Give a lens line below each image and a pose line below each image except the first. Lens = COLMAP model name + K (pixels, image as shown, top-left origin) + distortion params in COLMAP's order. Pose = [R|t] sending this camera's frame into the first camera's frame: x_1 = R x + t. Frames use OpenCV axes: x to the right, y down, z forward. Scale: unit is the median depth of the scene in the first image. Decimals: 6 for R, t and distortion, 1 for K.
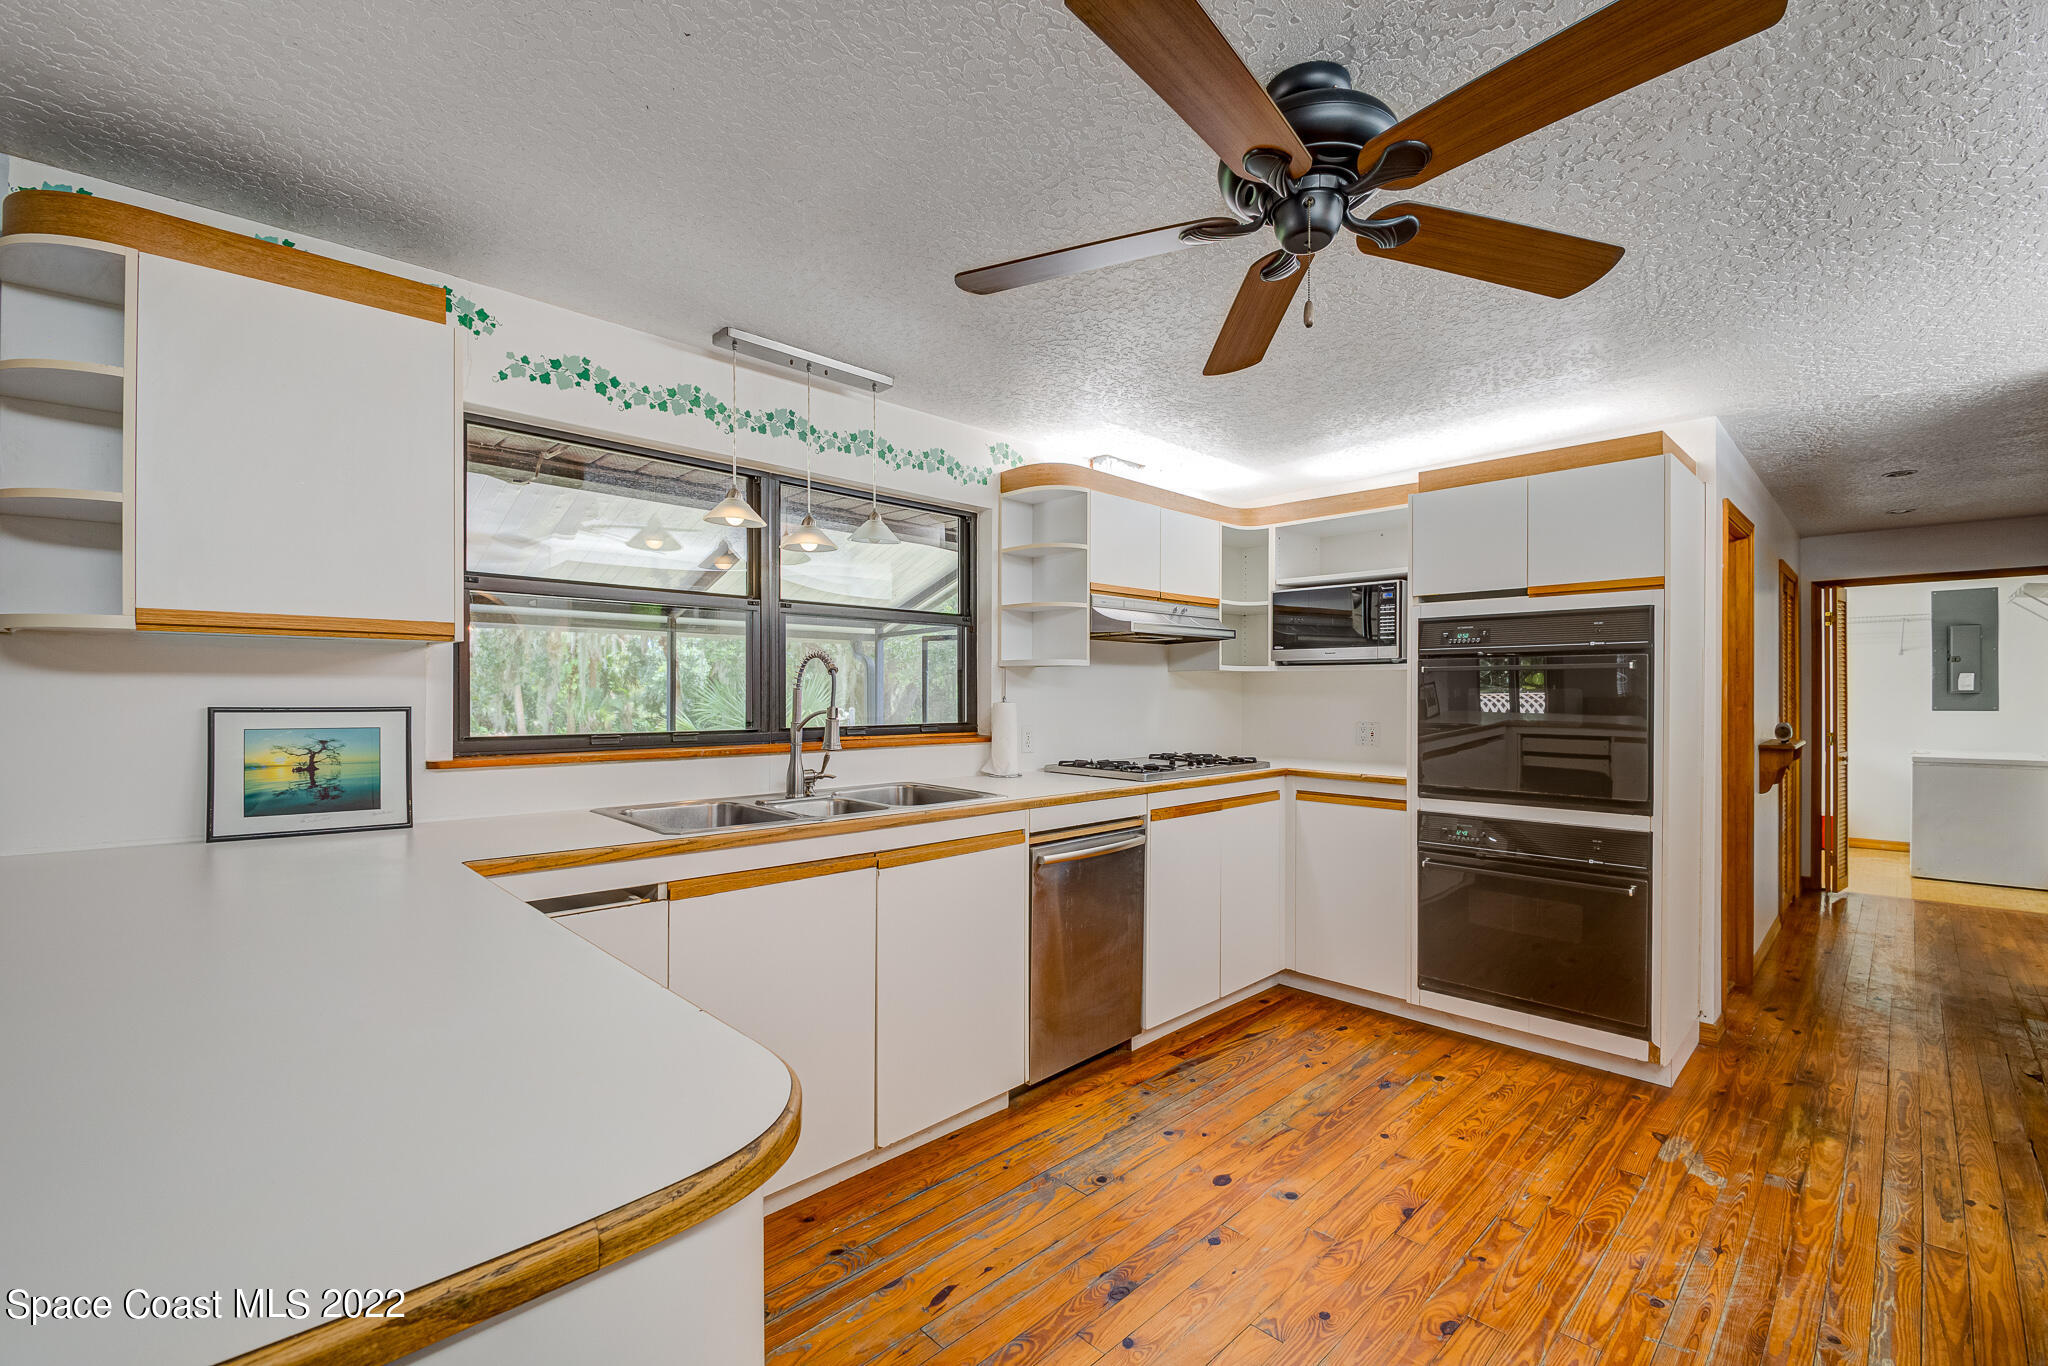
lens RADIAL K [[875.4, 0, 1024.0], [0, 875.4, 683.0], [0, 0, 1]] dist [0.018009, -0.016708]
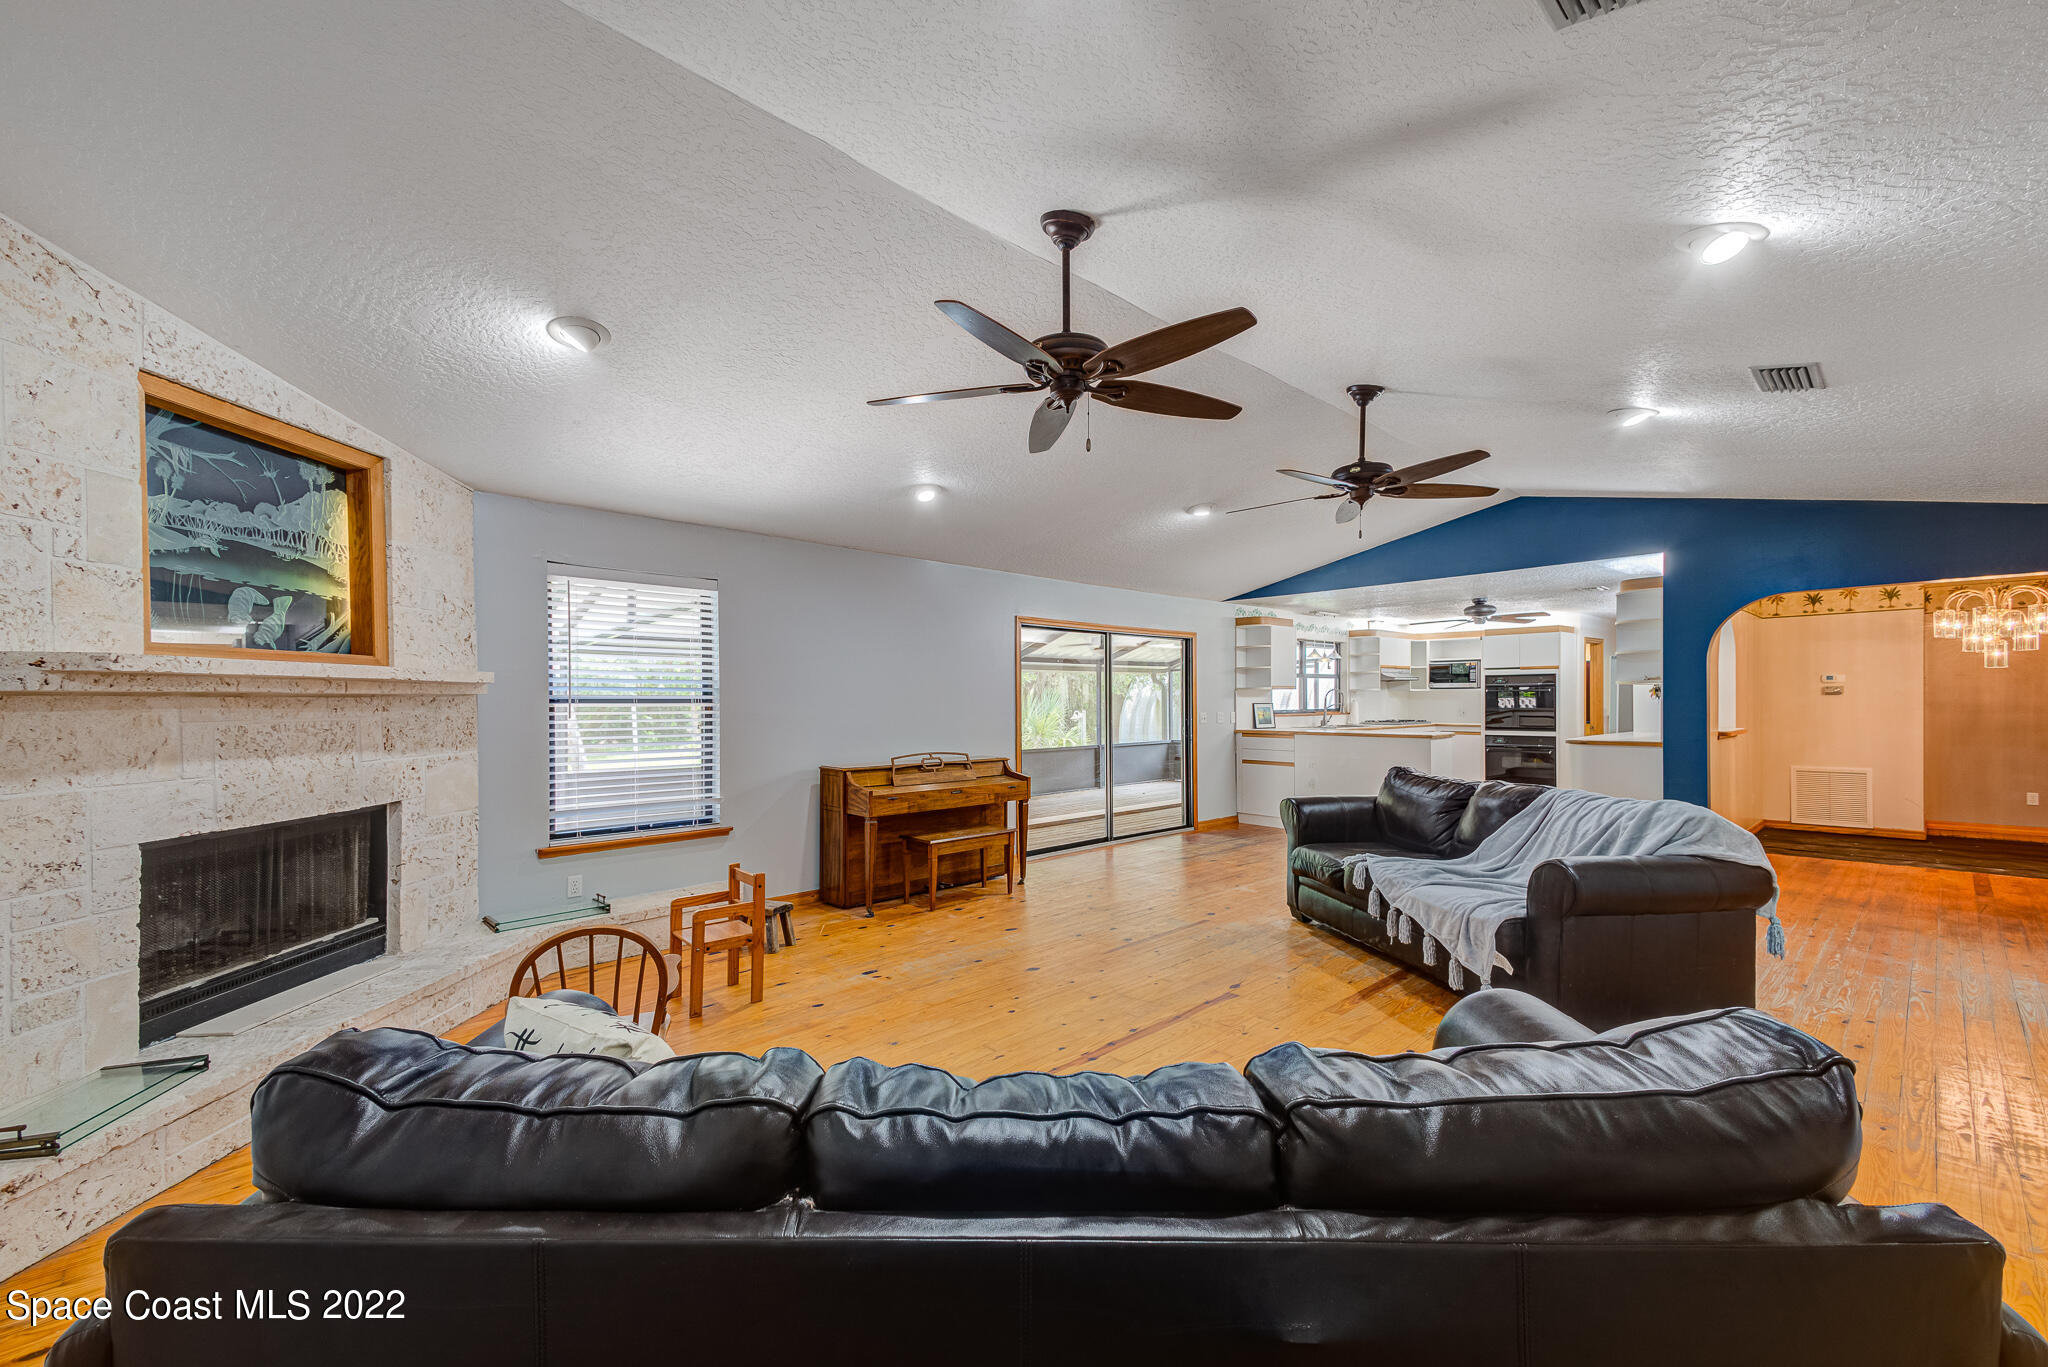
lens RADIAL K [[833.4, 0, 1030.3], [0, 833.4, 708.7], [0, 0, 1]] dist [0.102000, -0.044731]
pose [[0.999899, -0.010286, -0.009810, -1.201386], [0.010467, 0.999773, 0.018557, -0.024975], [0.009617, -0.018657, 0.999780, -2.175142]]
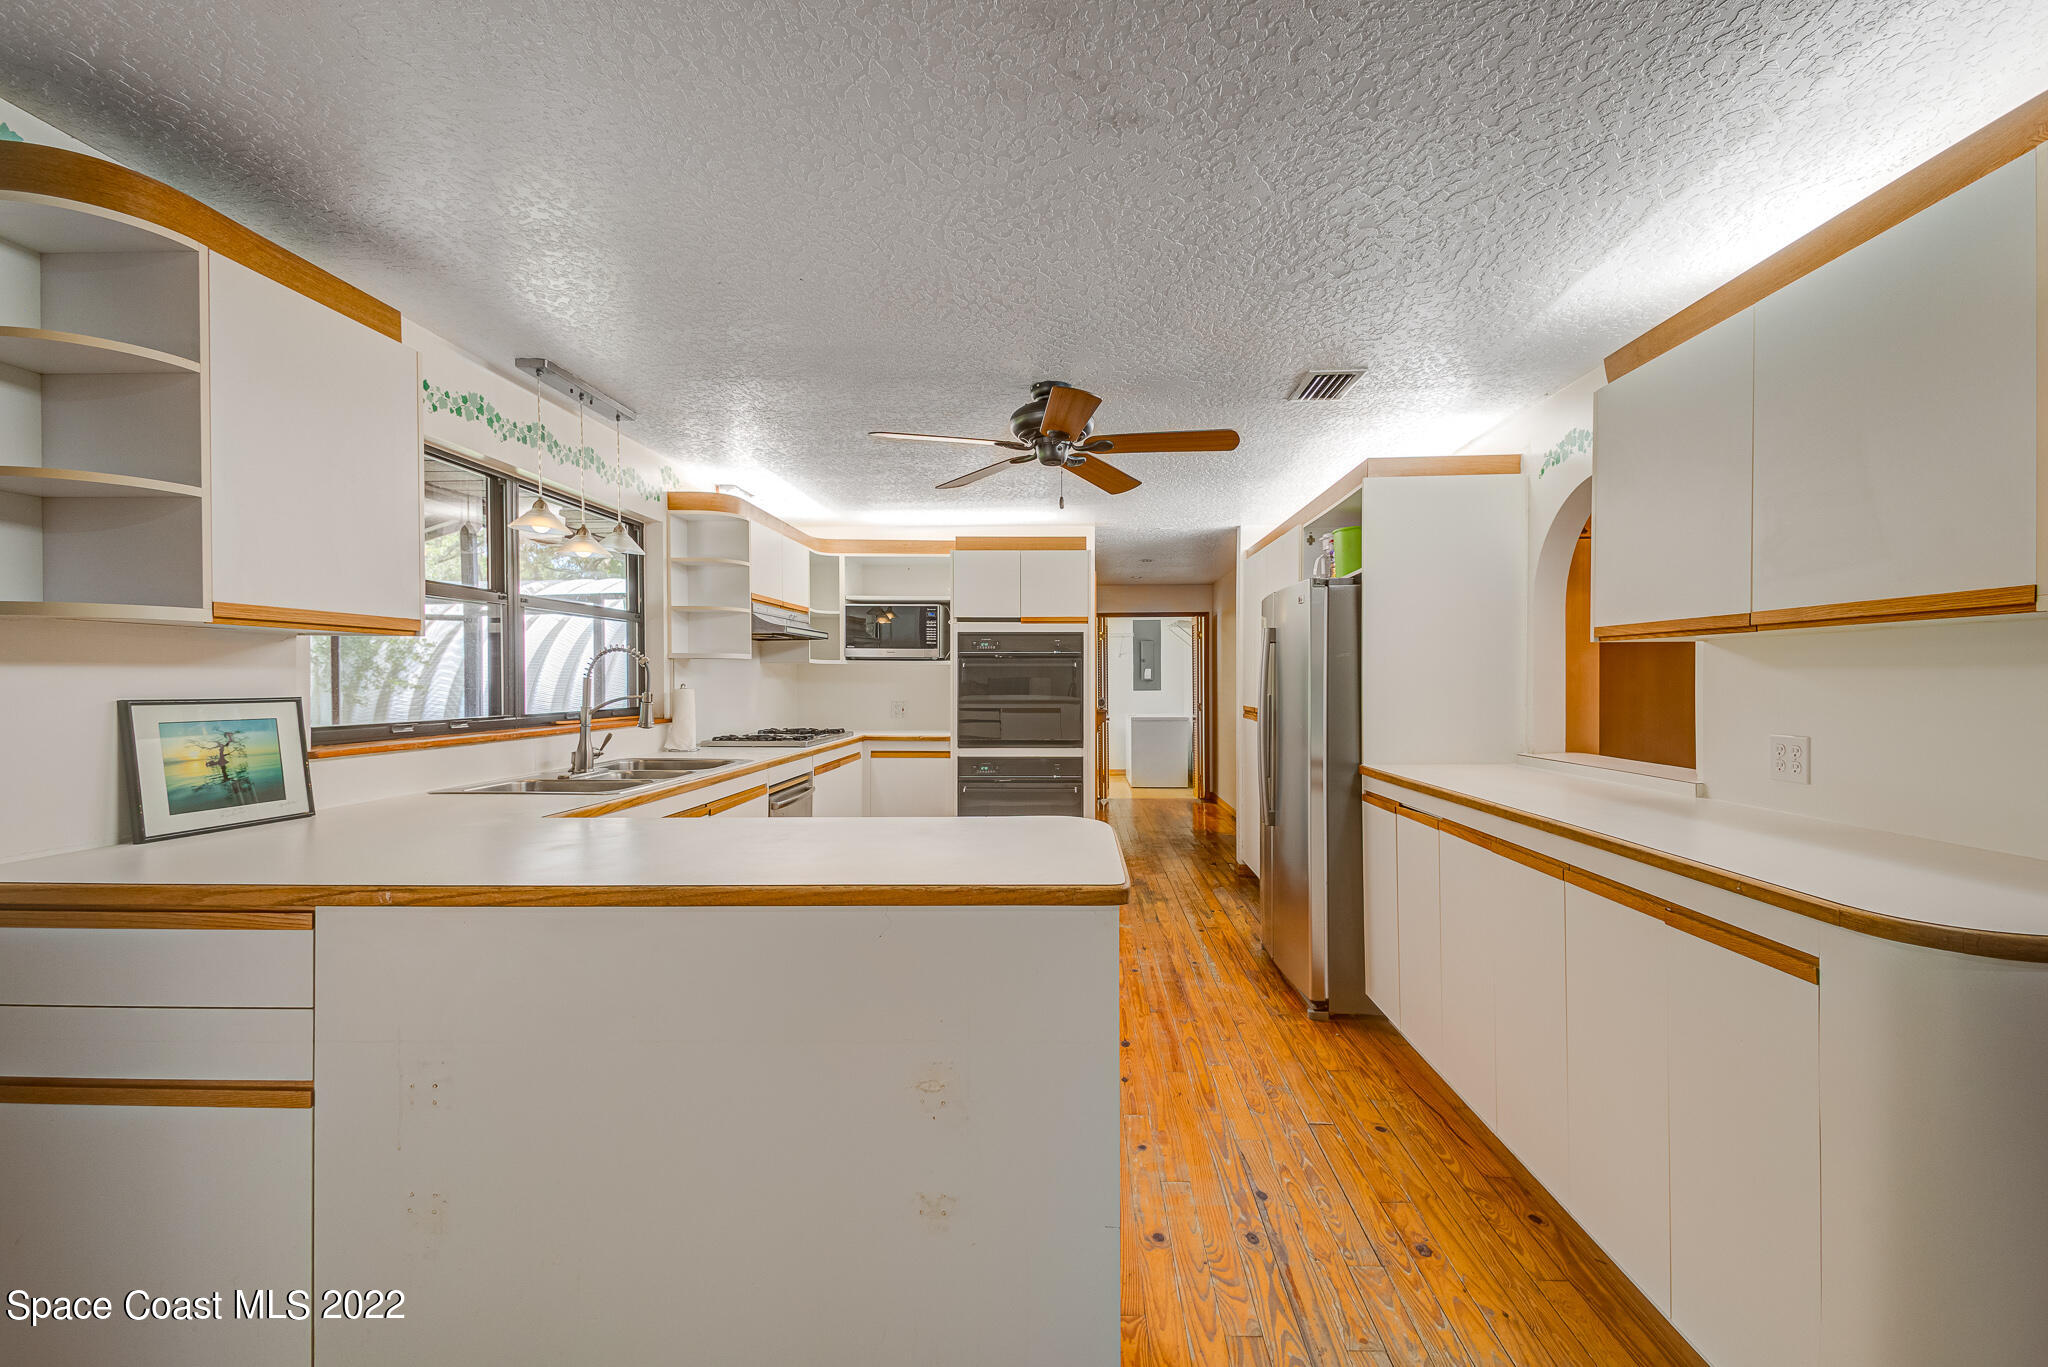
lens RADIAL K [[865.9, 0, 1058.7], [0, 865.9, 653.3], [0, 0, 1]] dist [0.080914, -0.000101]
pose [[0.717017, 0.021578, 0.696722, -0.485521], [-0.009186, 0.999726, -0.021509, -0.005064], [-0.696996, 0.009022, 0.717019, -0.212575]]
